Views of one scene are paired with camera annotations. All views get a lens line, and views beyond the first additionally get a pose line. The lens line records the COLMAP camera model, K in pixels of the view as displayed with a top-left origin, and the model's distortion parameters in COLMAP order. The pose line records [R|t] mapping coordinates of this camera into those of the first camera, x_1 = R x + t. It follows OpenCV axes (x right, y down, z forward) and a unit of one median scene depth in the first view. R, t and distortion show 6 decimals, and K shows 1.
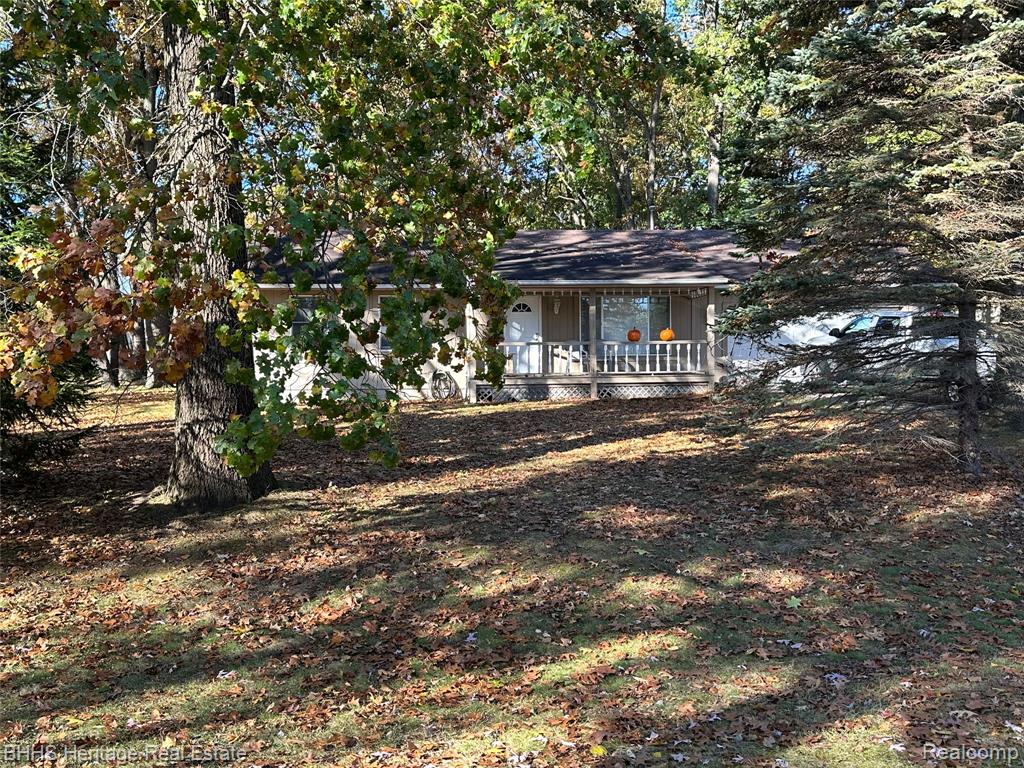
lens RADIAL K [[949.7, 0, 512.0], [0, 949.7, 384.0], [0, 0, 1]] dist [-0.006242, -0.009221]
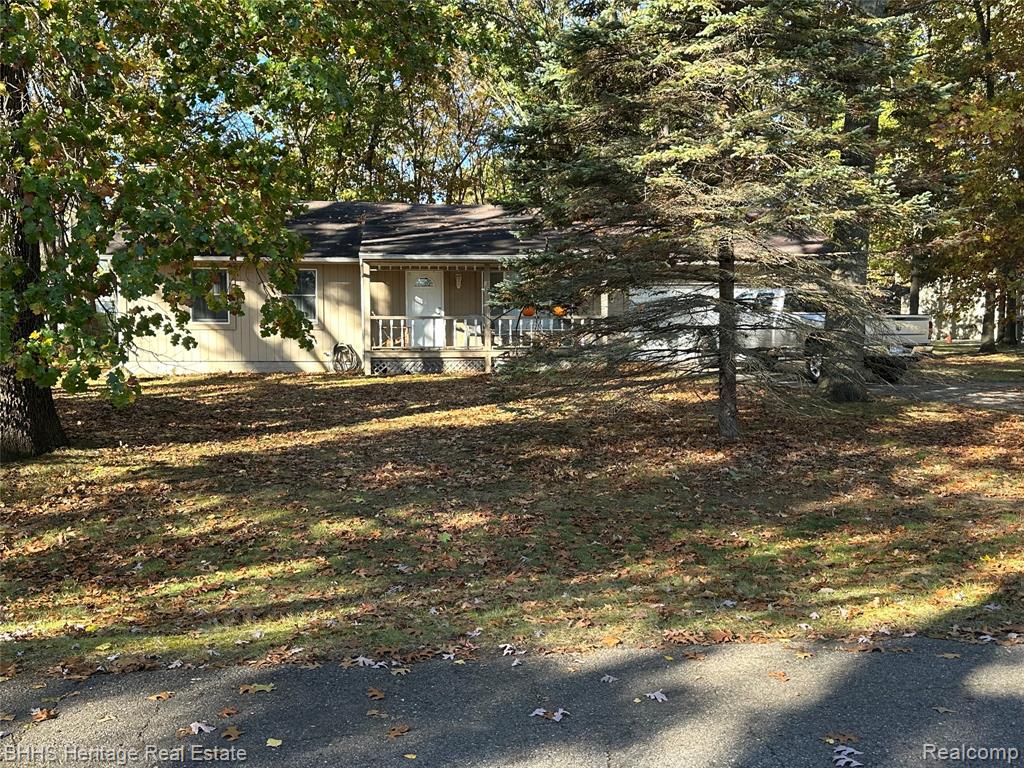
lens RADIAL K [[986.2, 0, 512.0], [0, 986.2, 384.0], [0, 0, 1]] dist [0.047253, -0.005927]
pose [[0.999927, 0.010449, -0.006116, 0.119524], [-0.010314, 0.999712, 0.021650, 0.004830], [0.006341, -0.021585, 0.999747, -0.054929]]
